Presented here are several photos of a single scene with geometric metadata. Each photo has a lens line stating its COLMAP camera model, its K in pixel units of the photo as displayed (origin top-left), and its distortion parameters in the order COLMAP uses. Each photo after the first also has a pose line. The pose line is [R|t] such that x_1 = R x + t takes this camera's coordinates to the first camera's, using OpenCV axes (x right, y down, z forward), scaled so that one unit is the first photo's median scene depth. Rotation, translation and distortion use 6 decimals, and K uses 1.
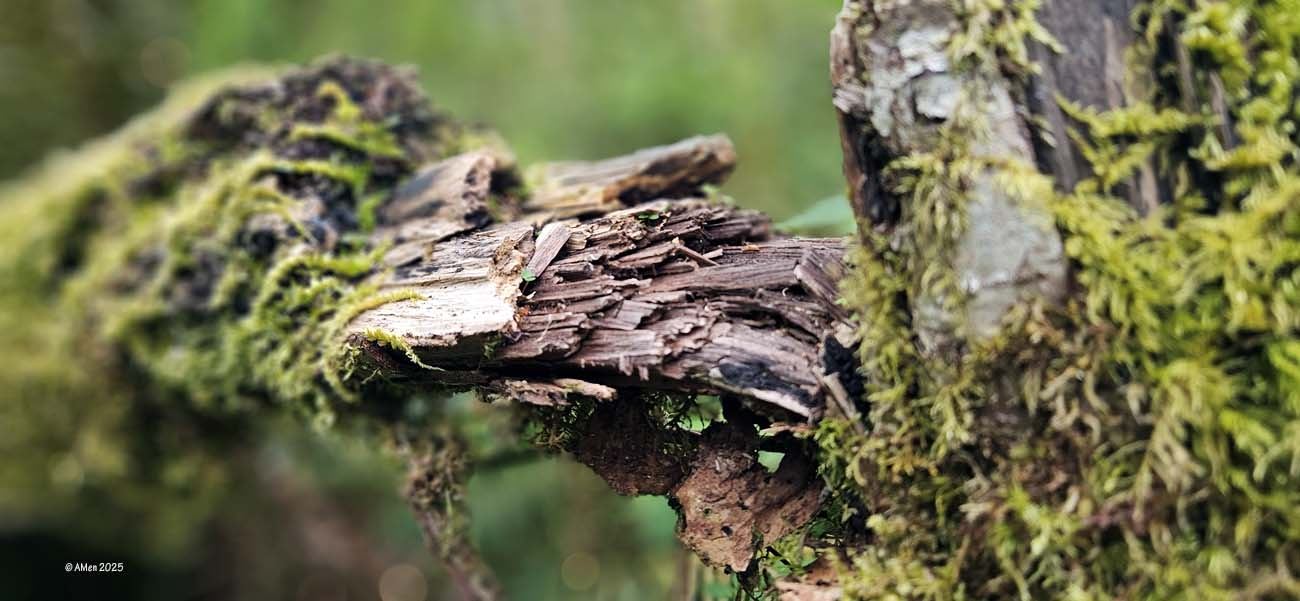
lens RADIAL K [[873.0, 0, 650.0], [0, 873.0, 300.5], [0, 0, 1]] dist [0.040802, -0.057870]
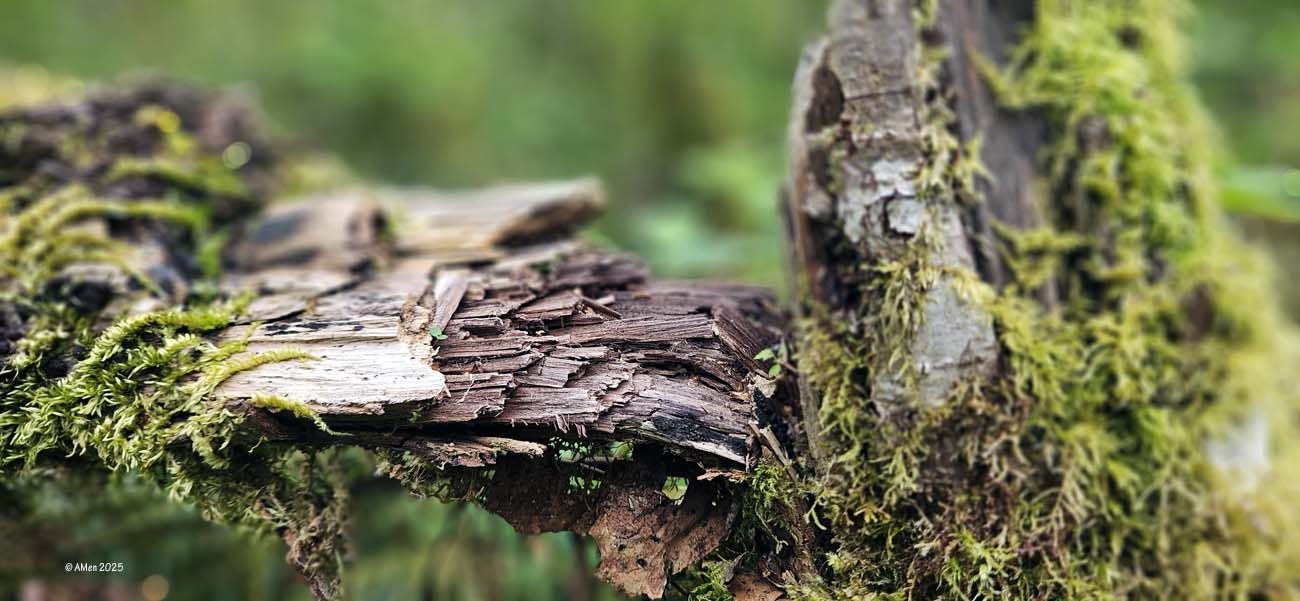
lens RADIAL K [[873.0, 0, 650.0], [0, 873.0, 300.5], [0, 0, 1]] dist [0.040802, -0.057870]
pose [[0.945564, -0.032519, 0.323807, -0.254171], [0.021271, 0.999043, 0.038216, -0.107514], [-0.324740, -0.029248, 0.945351, -0.020508]]
